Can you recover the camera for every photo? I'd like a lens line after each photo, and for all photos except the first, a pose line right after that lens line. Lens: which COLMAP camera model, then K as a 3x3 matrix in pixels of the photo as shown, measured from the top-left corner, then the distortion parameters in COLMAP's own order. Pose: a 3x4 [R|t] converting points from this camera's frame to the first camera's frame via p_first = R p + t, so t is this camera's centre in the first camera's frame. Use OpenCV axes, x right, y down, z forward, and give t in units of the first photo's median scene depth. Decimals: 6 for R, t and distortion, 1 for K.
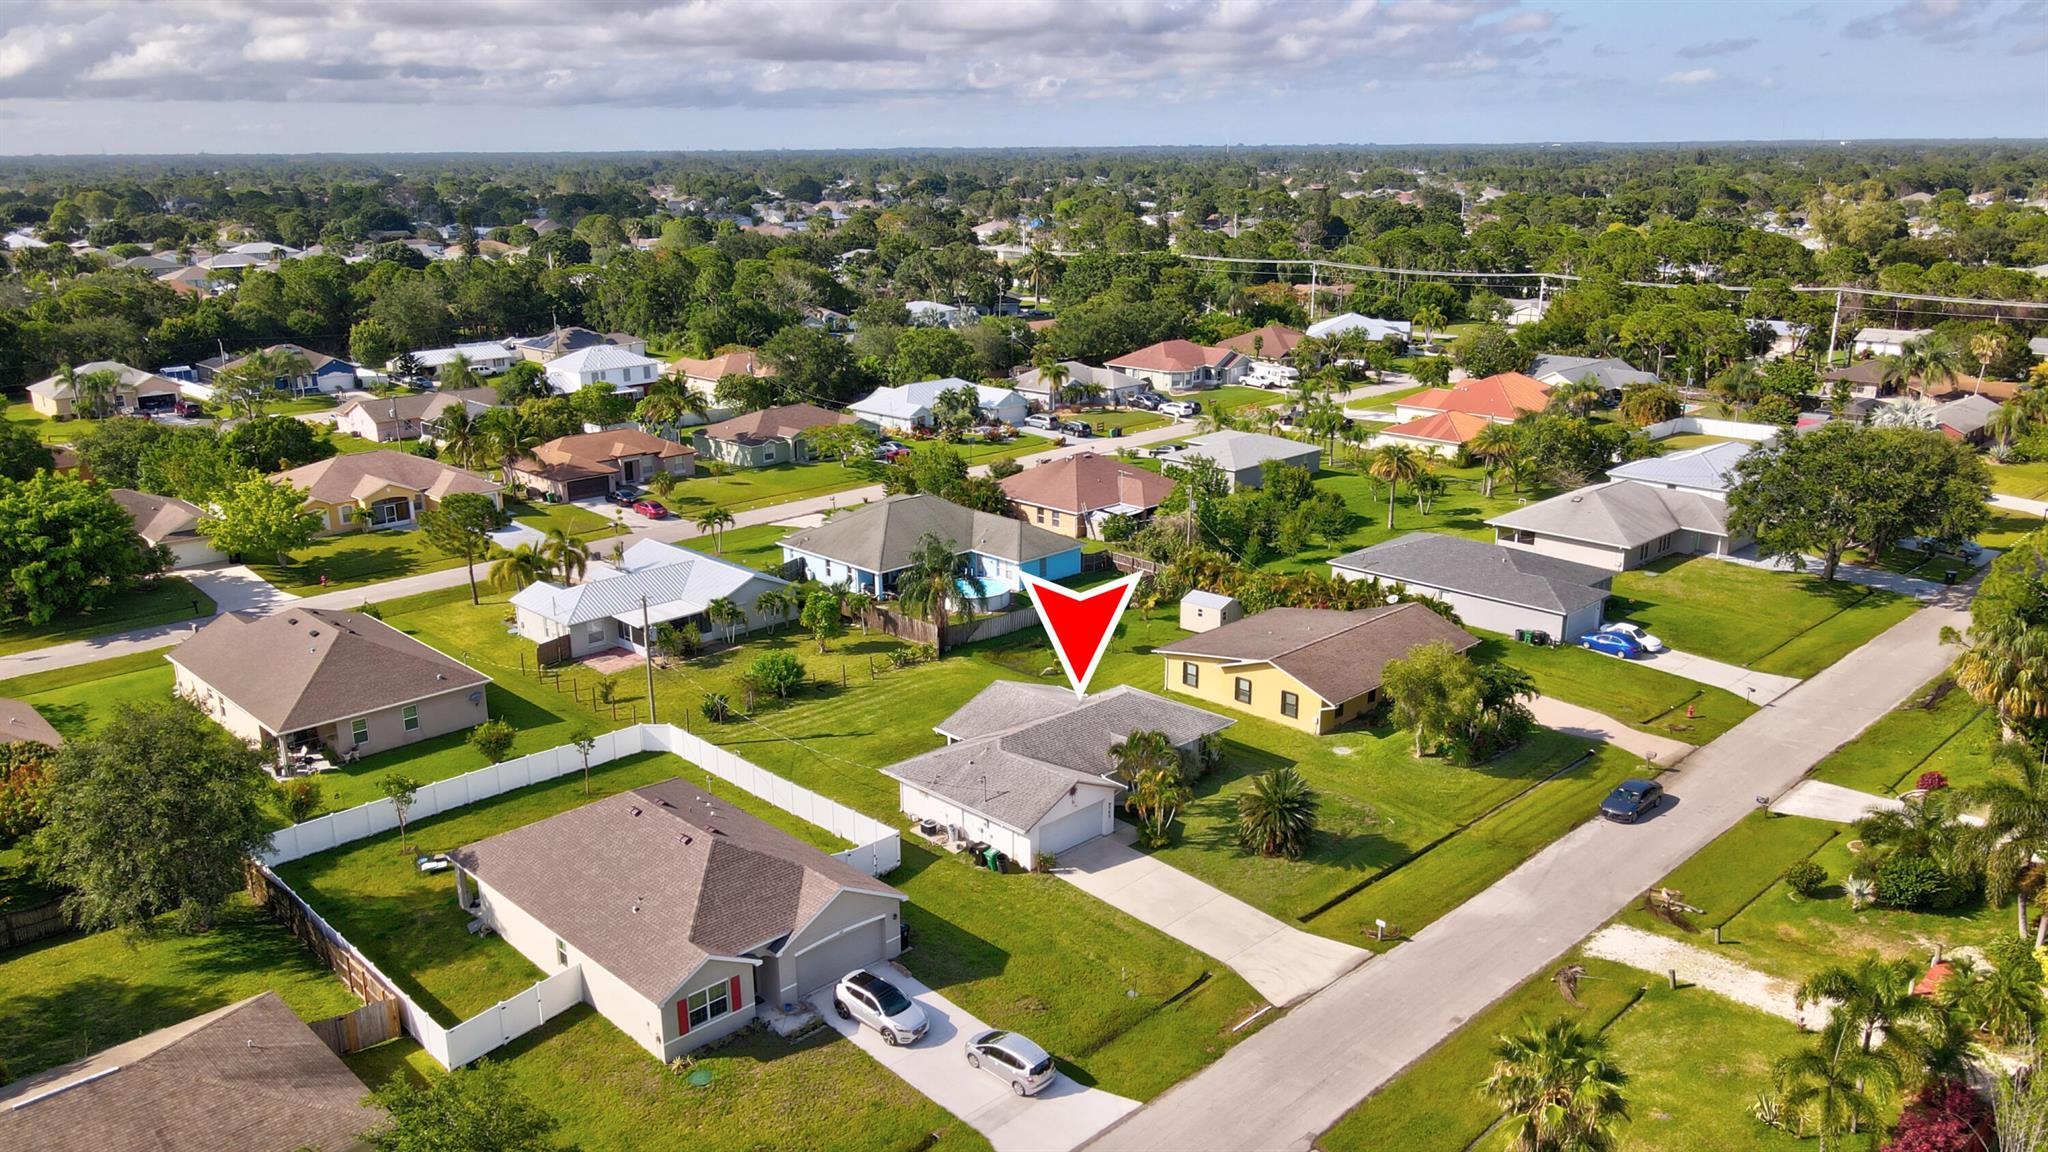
lens RADIAL K [[1521.3, 0, 1024.0], [0, 1521.3, 576.0], [0, 0, 1]] dist [0.001992, 0.035086]
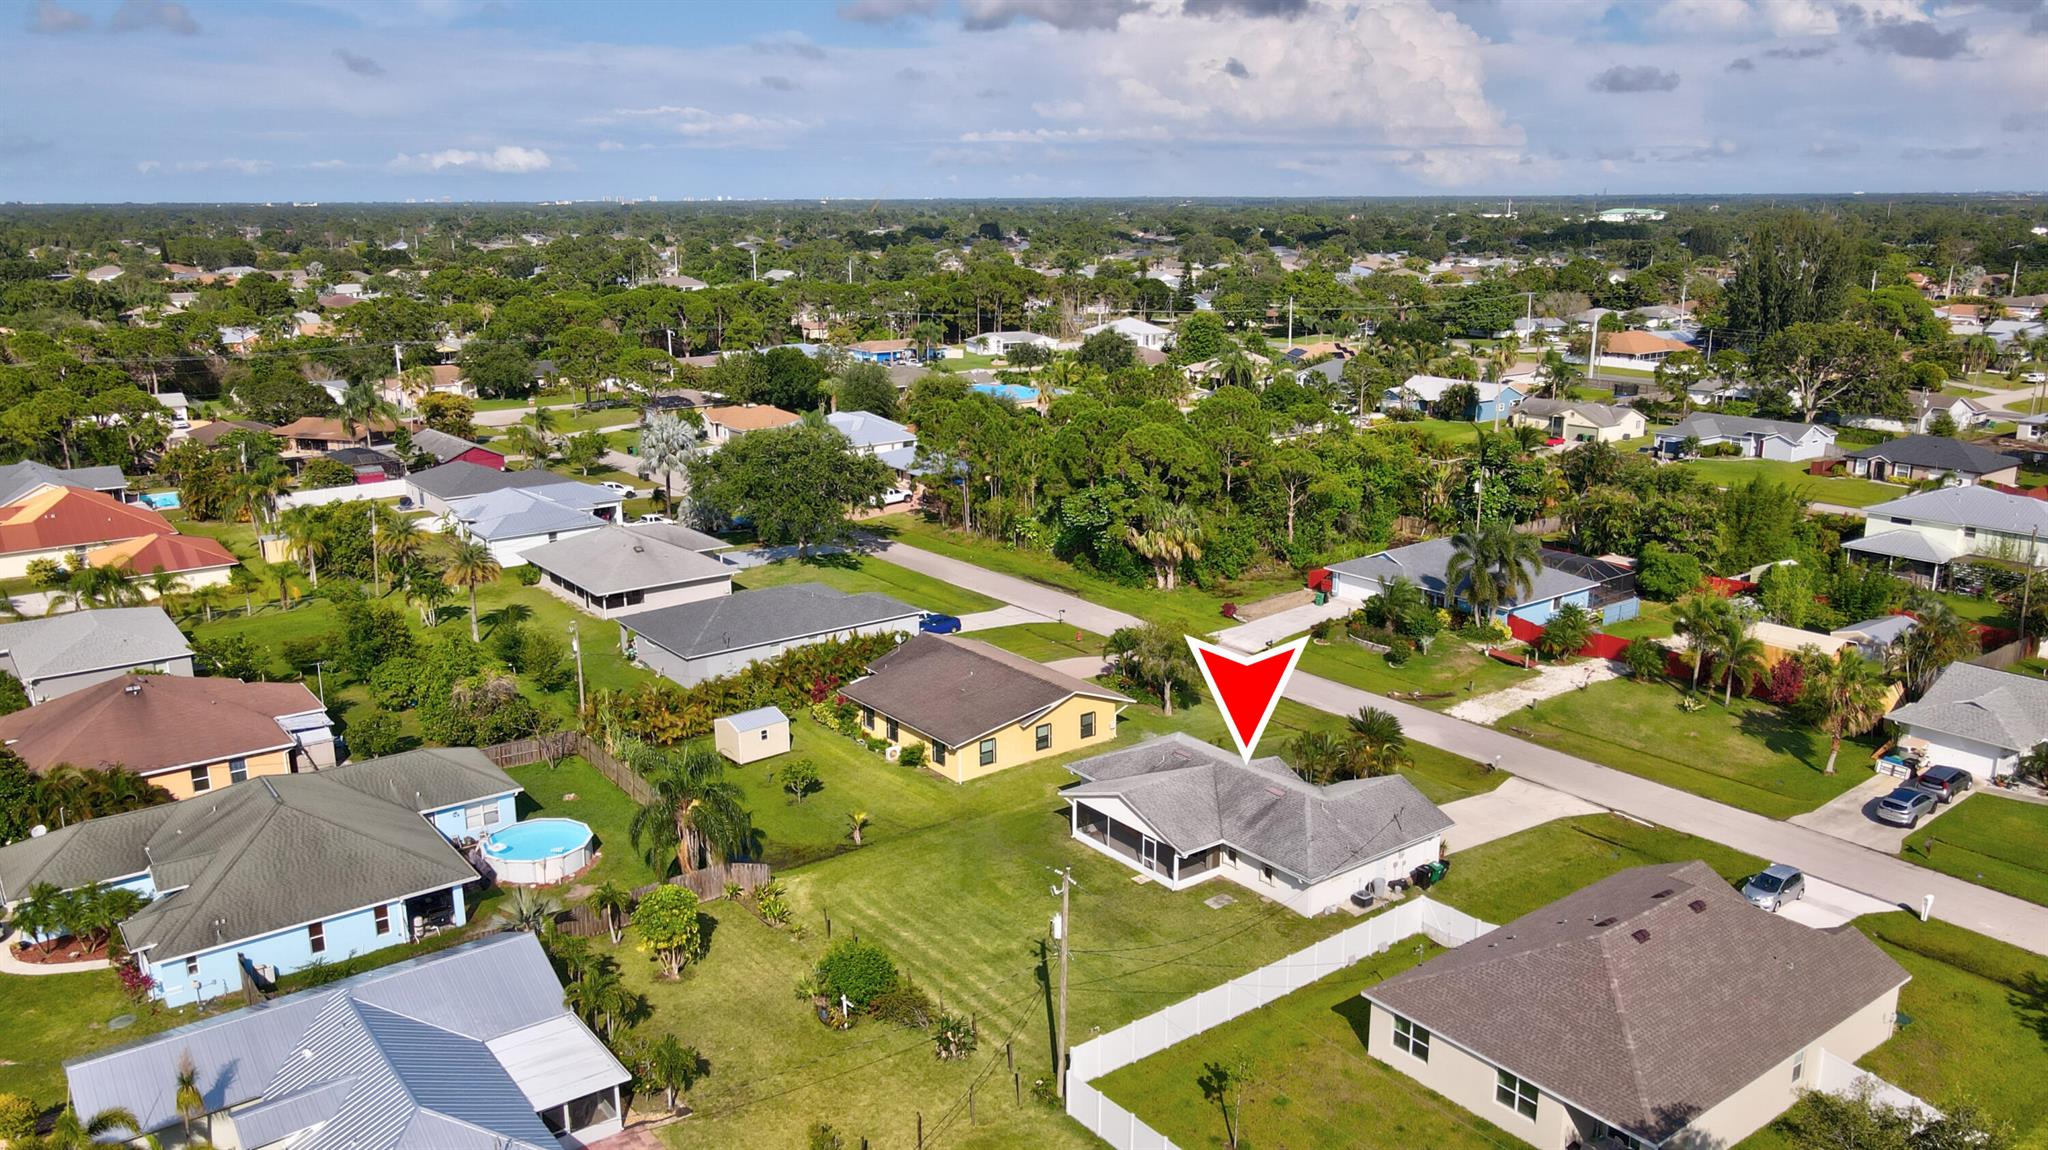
lens RADIAL K [[1521.3, 0, 1024.0], [0, 1521.3, 575.0], [0, 0, 1]] dist [0.001992, 0.035086]
pose [[0.117197, -0.229292, 0.966276, -0.785568], [0.271489, 0.943316, 0.190916, -0.215331], [-0.955279, 0.239958, 0.172804, 0.818893]]
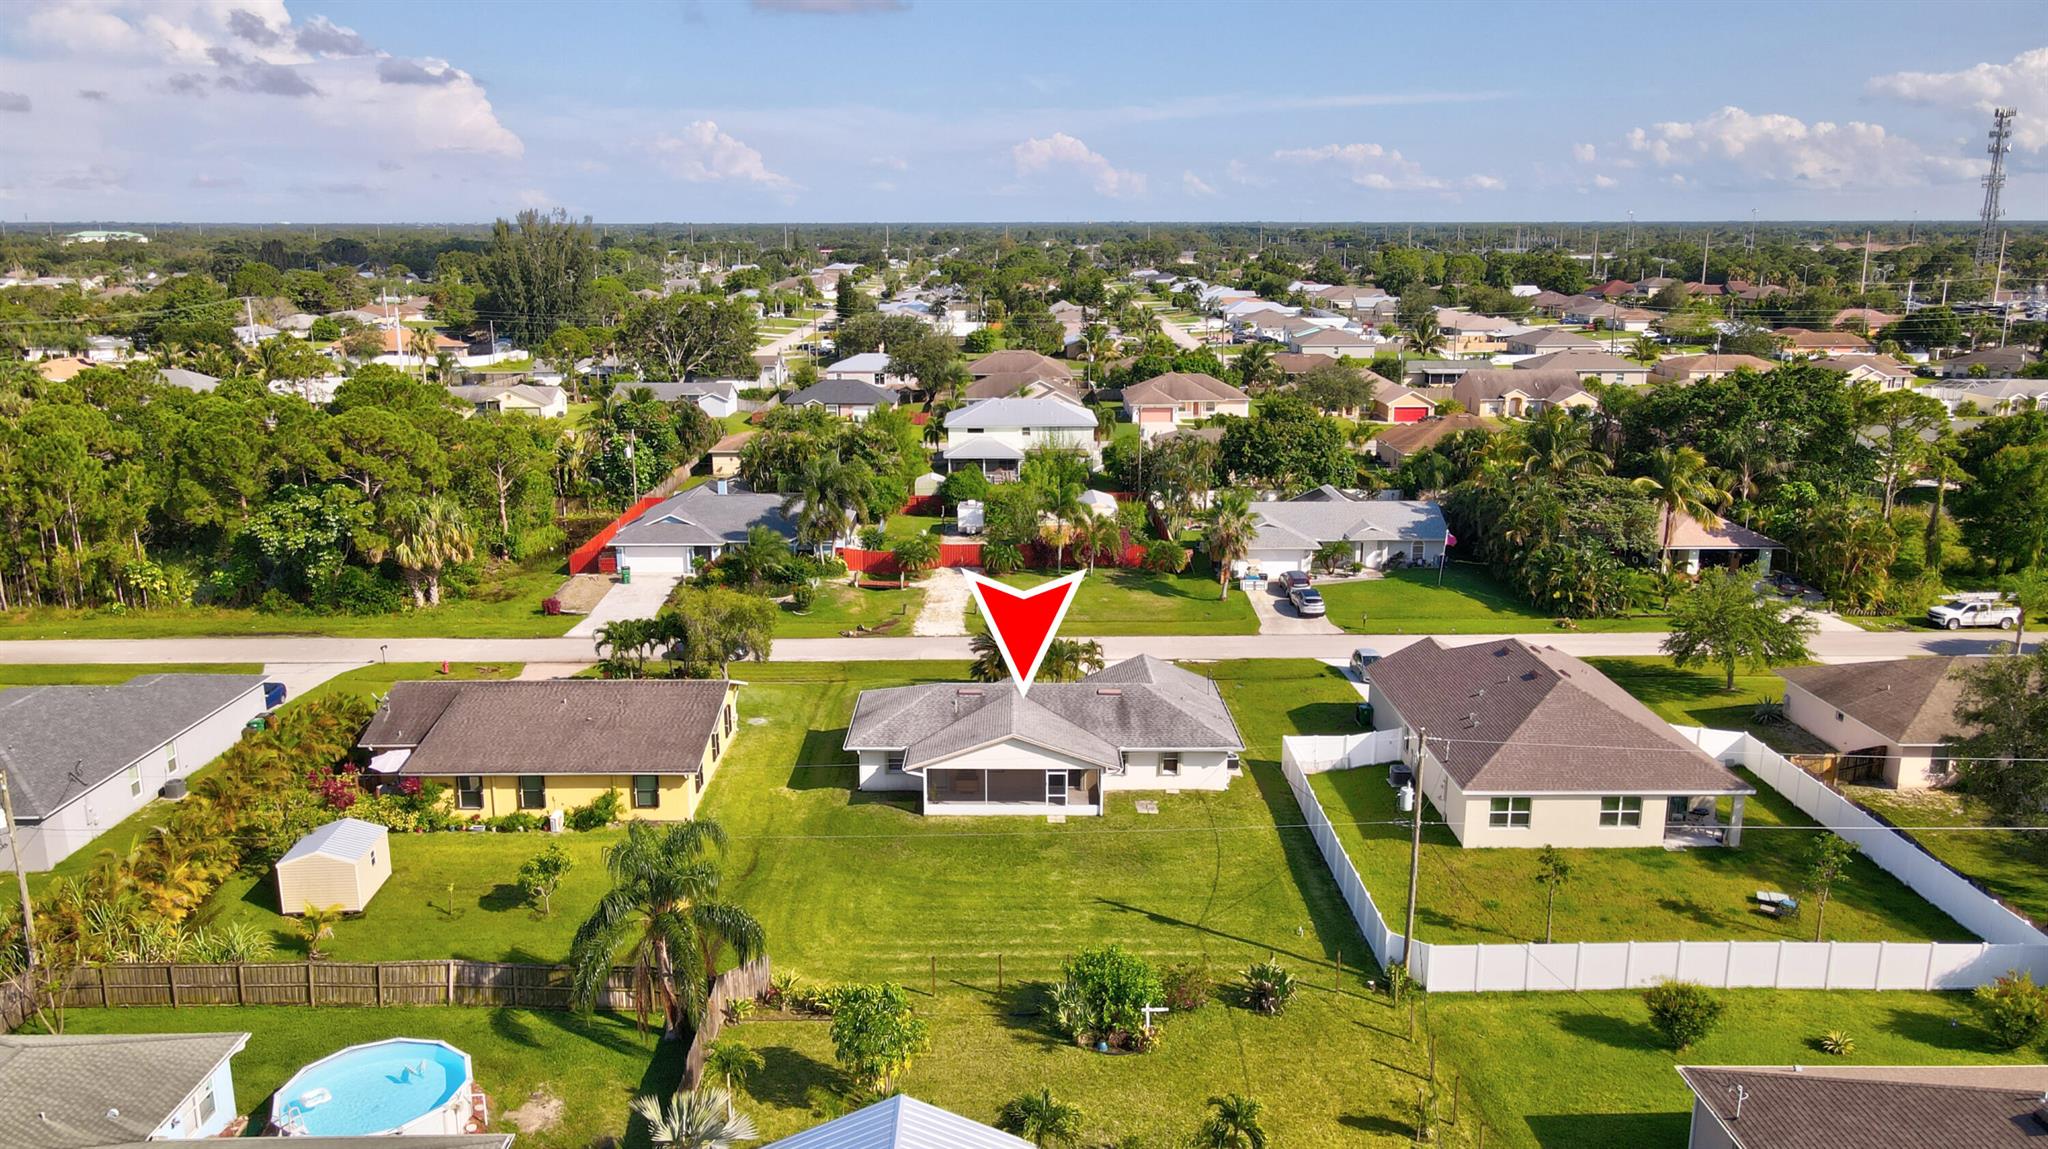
lens RADIAL K [[1526.8, 0, 1024.0], [0, 1526.8, 574.5], [0, 0, 1]] dist [-0.004828, 0.035184]
pose [[-0.726816, -0.142658, 0.671854, -0.495804], [0.194533, 0.895379, 0.400567, -0.291878], [-0.658708, 0.421836, -0.623023, 1.355713]]
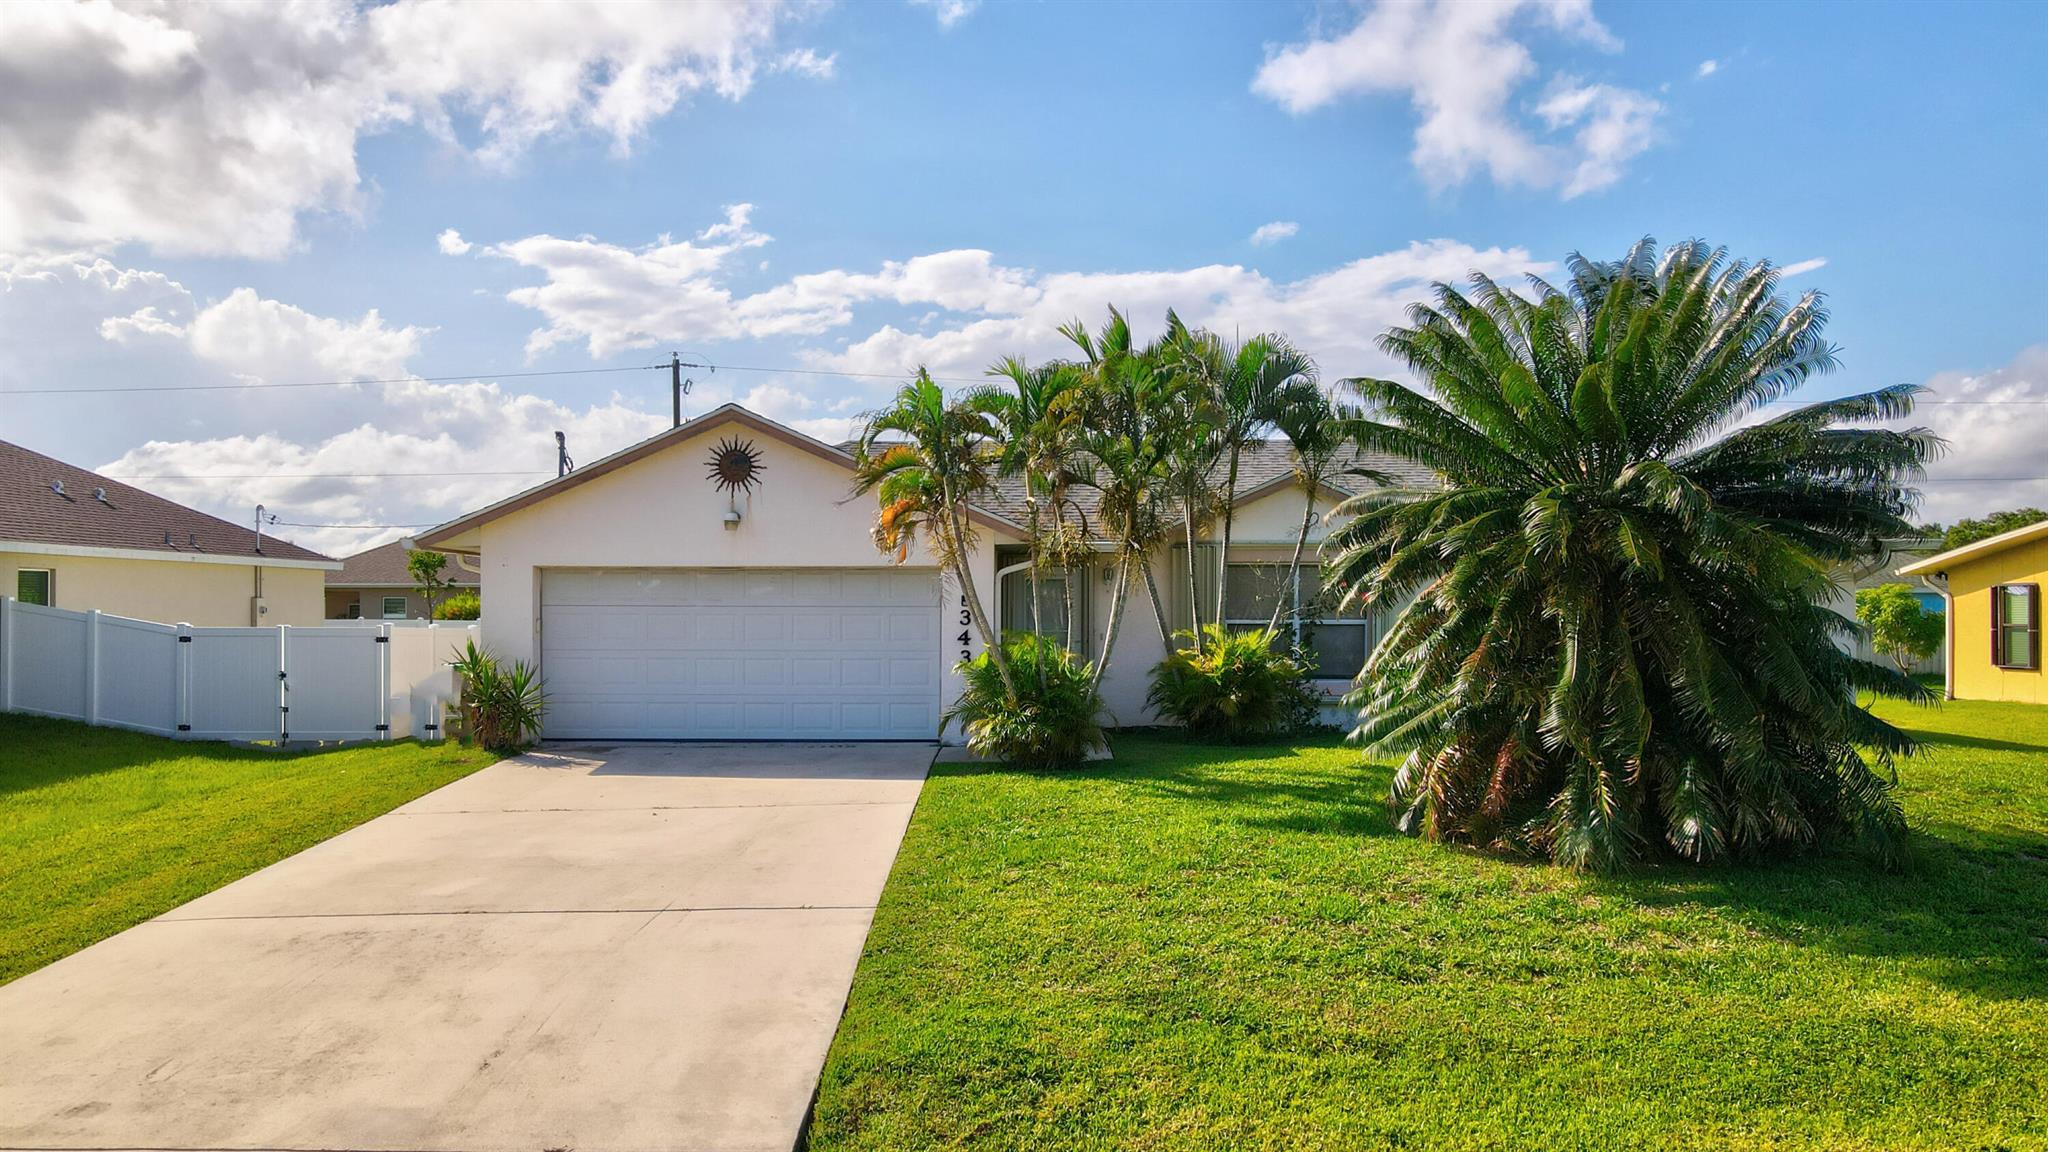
lens RADIAL K [[1521.3, 0, 1024.0], [0, 1521.3, 576.0], [0, 0, 1]] dist [0.001992, 0.035086]
pose [[0.719002, -0.004261, -0.694995, 0.182560], [-0.195299, 0.958450, -0.207921, 0.157962], [0.667004, 0.285227, 0.688295, 0.695379]]
